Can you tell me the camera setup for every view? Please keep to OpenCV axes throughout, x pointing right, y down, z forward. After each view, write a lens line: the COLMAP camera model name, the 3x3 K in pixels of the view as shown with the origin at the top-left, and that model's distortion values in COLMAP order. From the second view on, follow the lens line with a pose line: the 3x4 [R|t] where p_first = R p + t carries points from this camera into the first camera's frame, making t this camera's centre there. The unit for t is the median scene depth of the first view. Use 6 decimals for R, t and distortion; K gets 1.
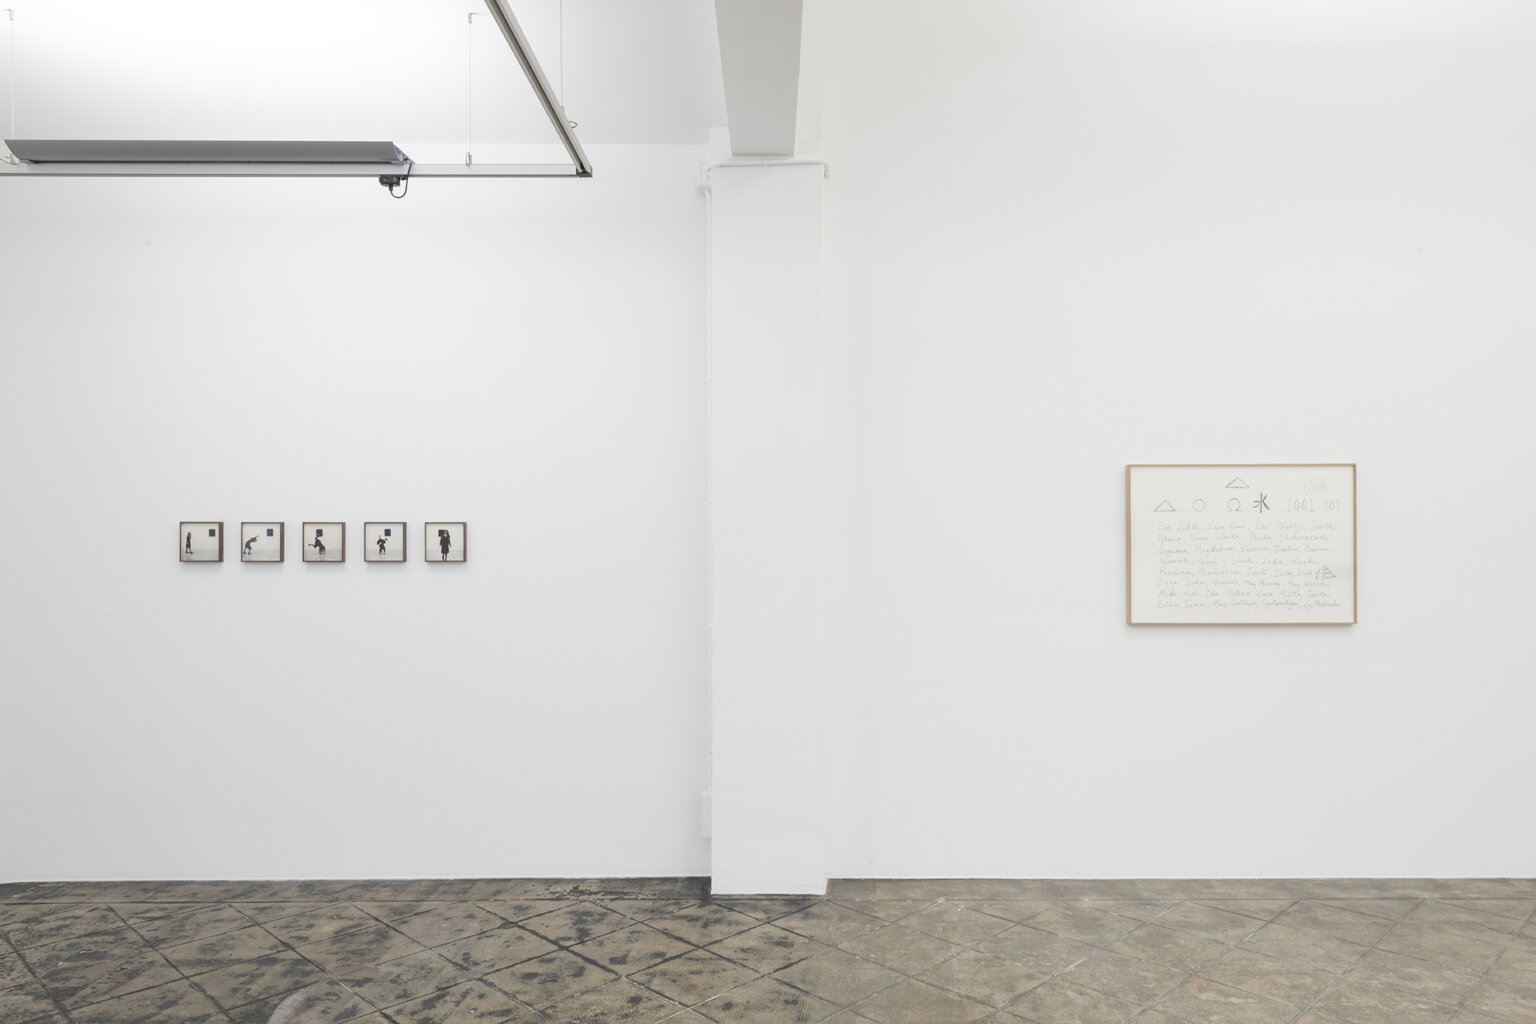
lens RADIAL K [[1041.1, 0, 840.0], [0, 1041.1, 506.4], [0, 0, 1]] dist [0.018547, -0.004113]
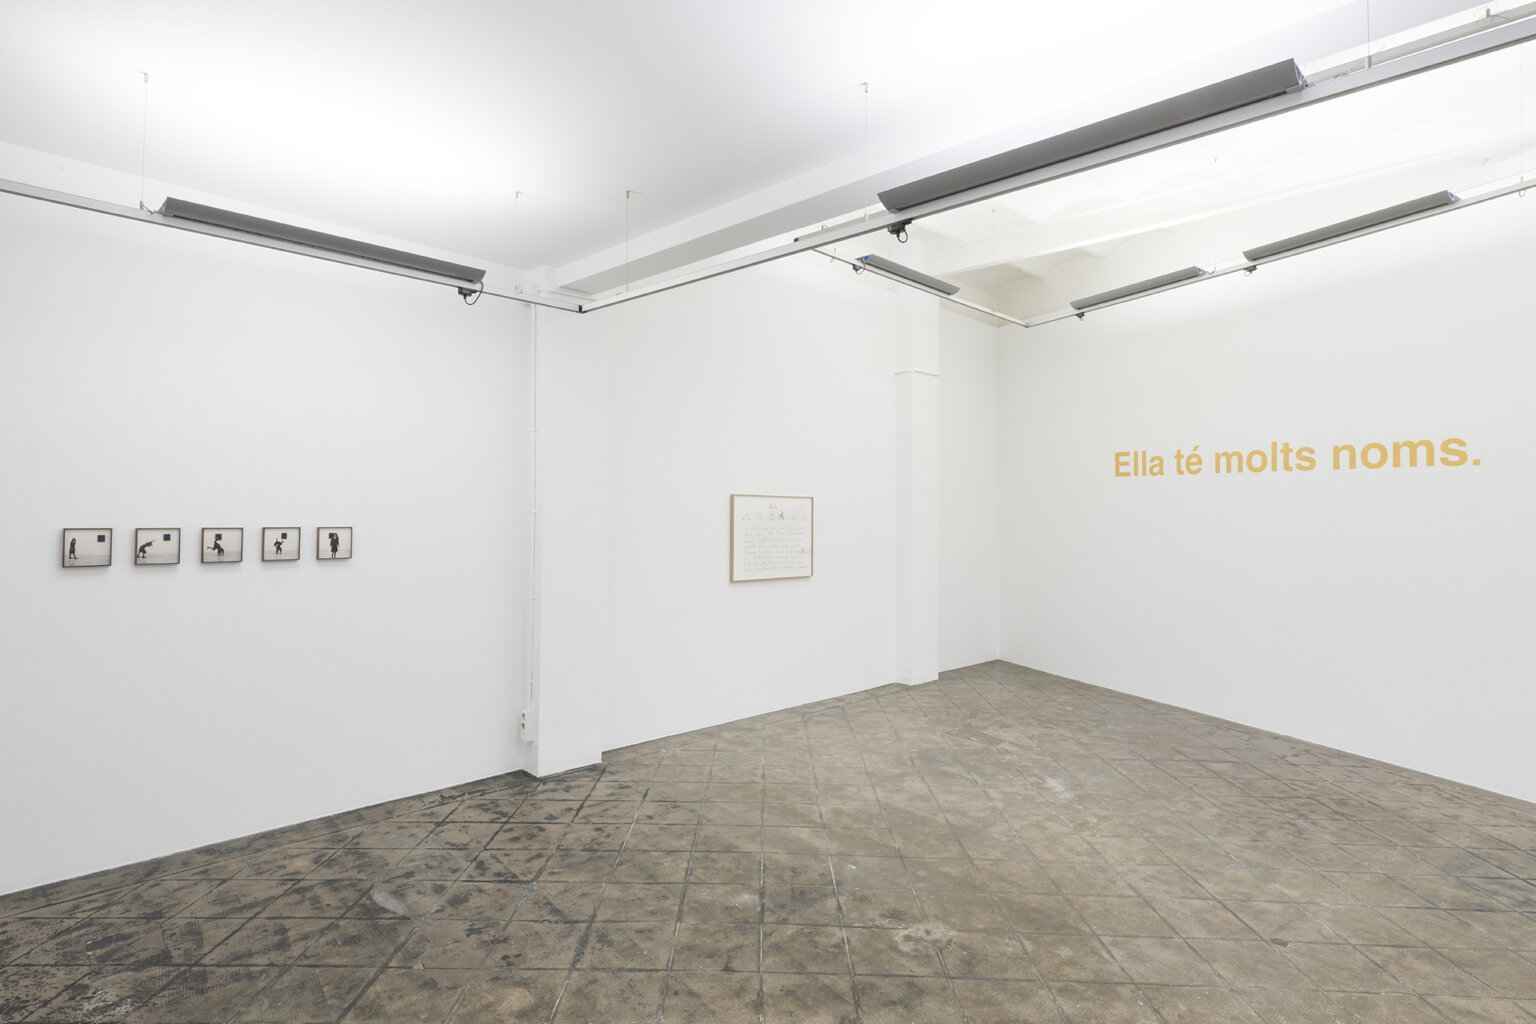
lens RADIAL K [[766.4, 0, 790.8], [0, 766.4, 478.2], [0, 0, 1]] dist [0.040728, -0.005507]
pose [[0.720181, 0.044892, 0.692332, -0.685001], [-0.024439, 0.998927, -0.039350, -0.022148], [-0.693356, 0.011419, 0.720505, -0.055366]]
